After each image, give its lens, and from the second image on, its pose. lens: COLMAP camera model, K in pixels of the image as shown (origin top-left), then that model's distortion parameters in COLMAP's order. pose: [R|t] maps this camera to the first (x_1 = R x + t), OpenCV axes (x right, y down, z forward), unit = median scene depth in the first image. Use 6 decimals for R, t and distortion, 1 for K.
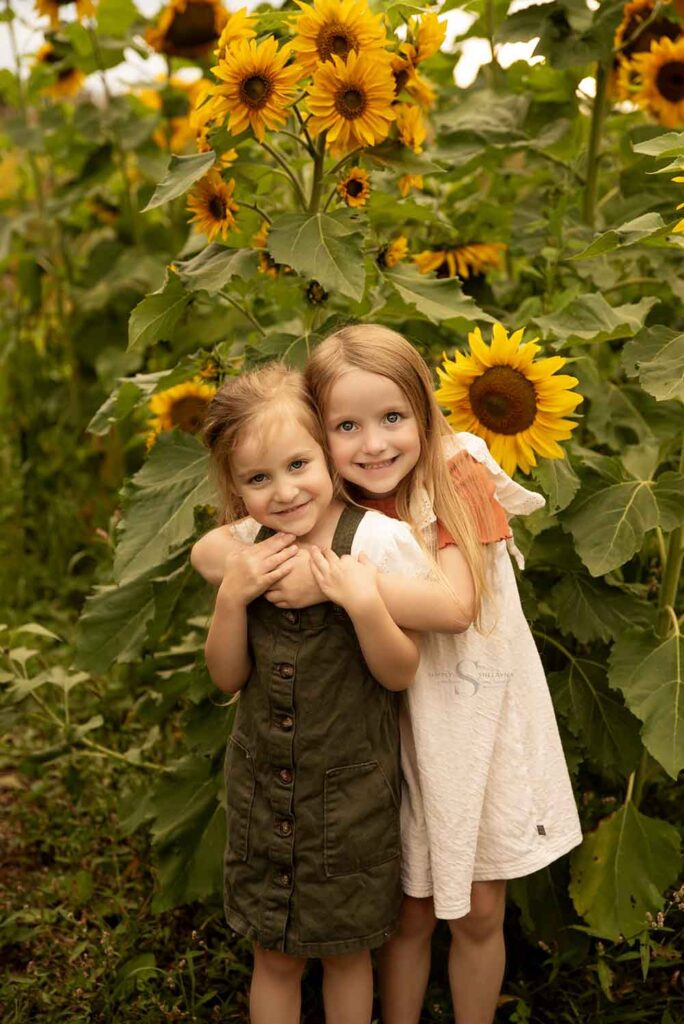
lens RADIAL K [[1587.7, 0, 342.0], [0, 1587.7, 512.0], [0, 0, 1]] dist [0.122753, 0.016422]
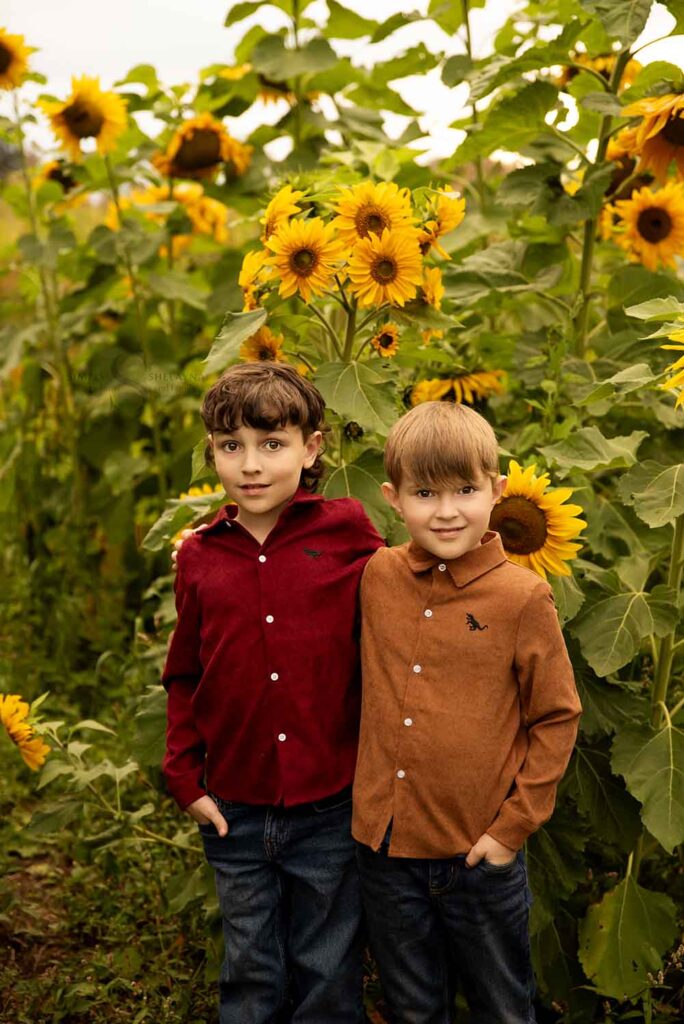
lens RADIAL K [[1686.4, 0, 344.1], [0, 1686.4, 509.1], [0, 0, 1]] dist [0.159909, 0.054821]
pose [[0.999560, -0.003577, 0.029453, -0.054911], [0.005012, 0.998796, -0.048791, -0.019410], [-0.029243, 0.048917, 0.998375, -0.203985]]
